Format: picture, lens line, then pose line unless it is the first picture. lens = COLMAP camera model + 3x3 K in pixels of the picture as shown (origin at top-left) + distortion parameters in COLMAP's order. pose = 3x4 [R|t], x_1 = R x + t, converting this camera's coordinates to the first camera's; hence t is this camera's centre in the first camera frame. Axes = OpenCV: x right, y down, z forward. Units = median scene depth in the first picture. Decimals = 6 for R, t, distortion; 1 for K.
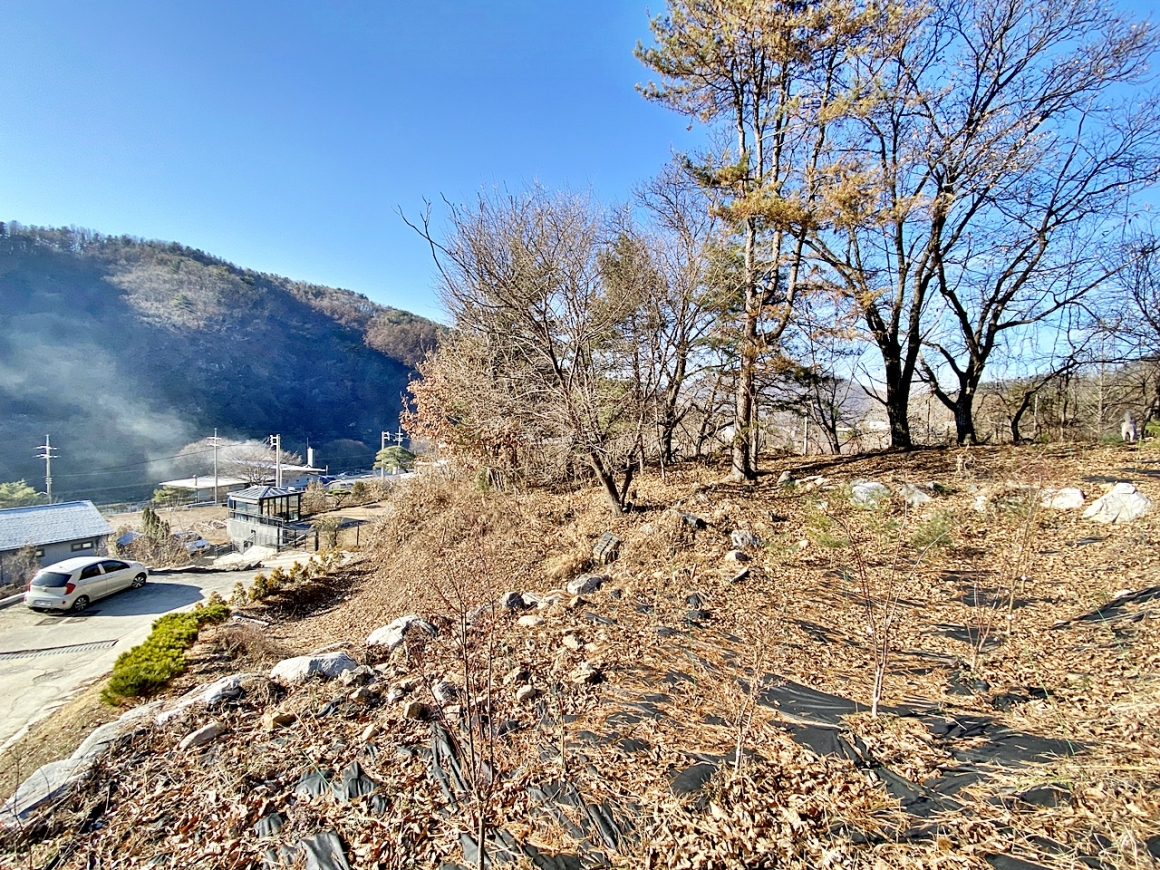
lens RADIAL K [[463.3, 0, 580.0], [0, 463.3, 435.0], [0, 0, 1]] dist [0.000502, -0.014010]
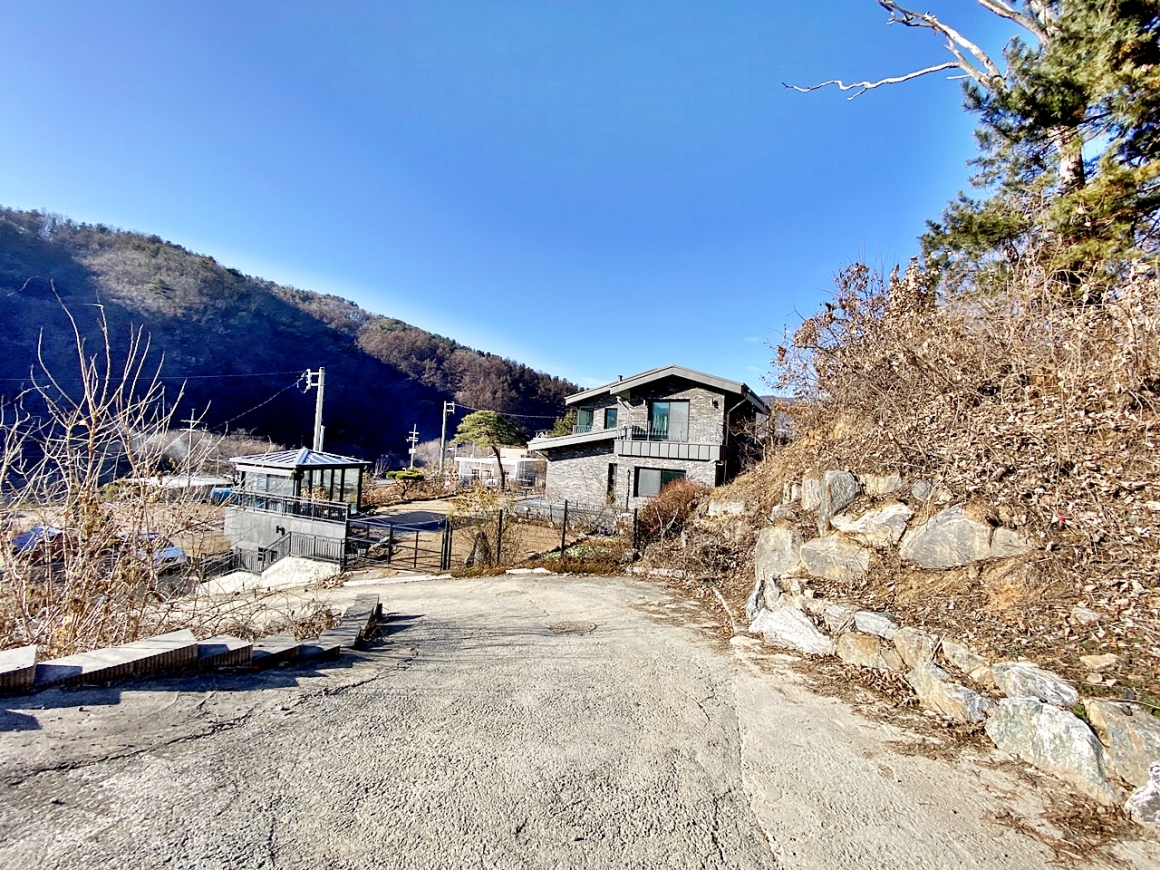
lens RADIAL K [[469.3, 0, 580.0], [0, 469.3, 435.0], [0, 0, 1]] dist [0.011551, -0.017338]
pose [[0.999054, 0.030456, 0.031050, -0.389525], [-0.028912, 0.998380, -0.049013, 0.118147], [-0.032492, 0.048069, 0.998315, 0.455442]]
